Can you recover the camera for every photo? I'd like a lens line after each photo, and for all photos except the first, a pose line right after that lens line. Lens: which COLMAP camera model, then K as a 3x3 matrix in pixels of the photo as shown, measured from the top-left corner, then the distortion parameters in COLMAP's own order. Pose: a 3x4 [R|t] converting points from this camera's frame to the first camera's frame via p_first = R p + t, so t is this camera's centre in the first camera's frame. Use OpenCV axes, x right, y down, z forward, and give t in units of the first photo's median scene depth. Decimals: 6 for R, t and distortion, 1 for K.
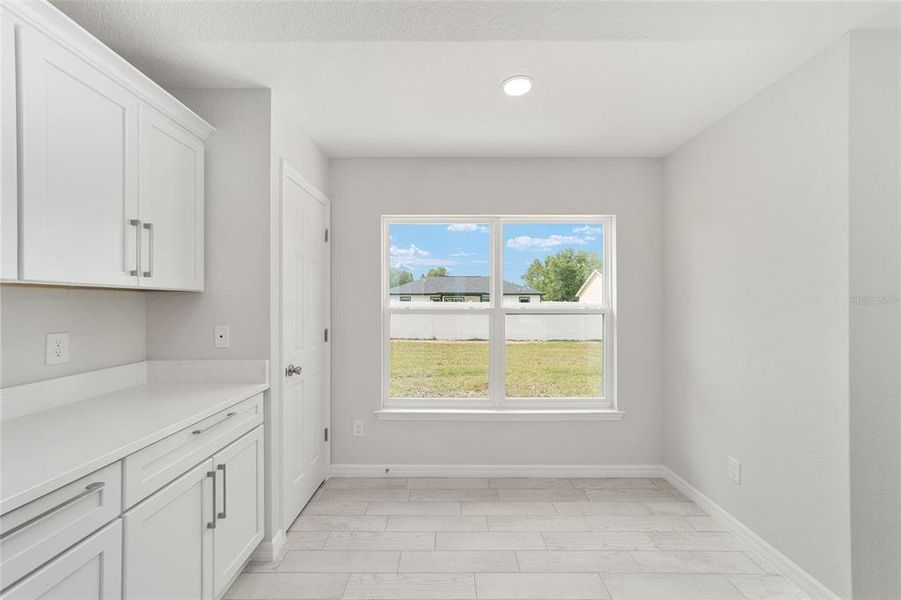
lens RADIAL K [[345.4, 0, 447.6], [0, 345.4, 302.1], [0, 0, 1]] dist [-0.003446, 0.000244]
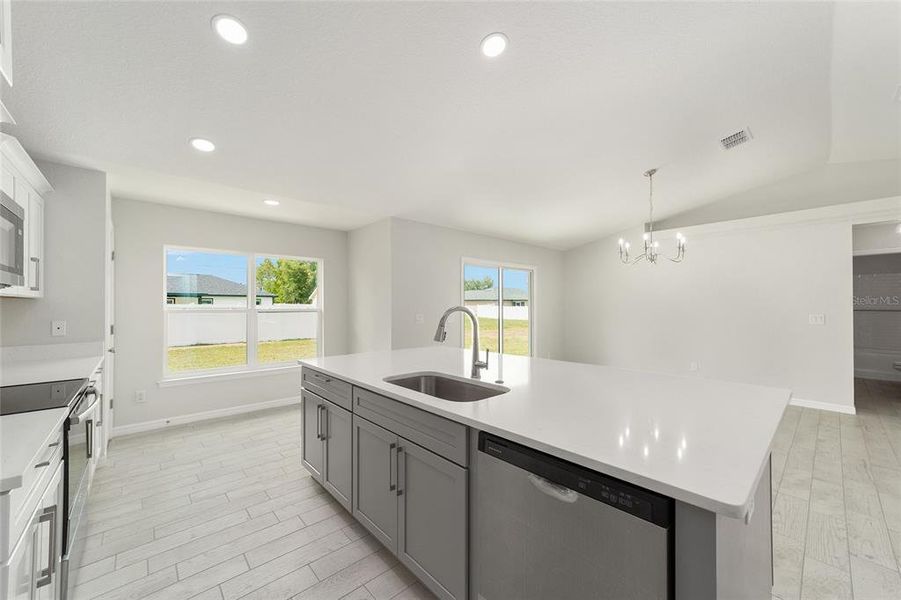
lens RADIAL K [[345.4, 0, 447.6], [0, 345.4, 302.1], [0, 0, 1]] dist [-0.003446, 0.000244]
pose [[0.741694, 0.003756, 0.670728, -0.273482], [0.000067, 0.999984, -0.005674, -0.004306], [-0.670738, 0.004253, 0.741682, -0.847267]]
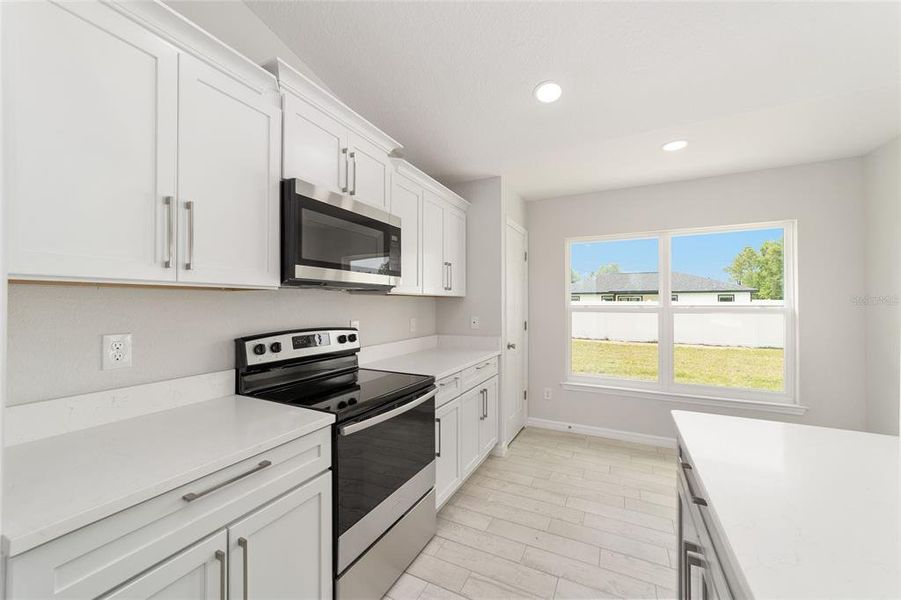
lens RADIAL K [[345.4, 0, 447.6], [0, 345.4, 302.1], [0, 0, 1]] dist [-0.003446, 0.000244]
pose [[0.892013, -0.001876, -0.452006, 0.009431], [0.002908, 0.999995, 0.001589, -0.004614], [0.452001, -0.002732, 0.892013, -0.417728]]
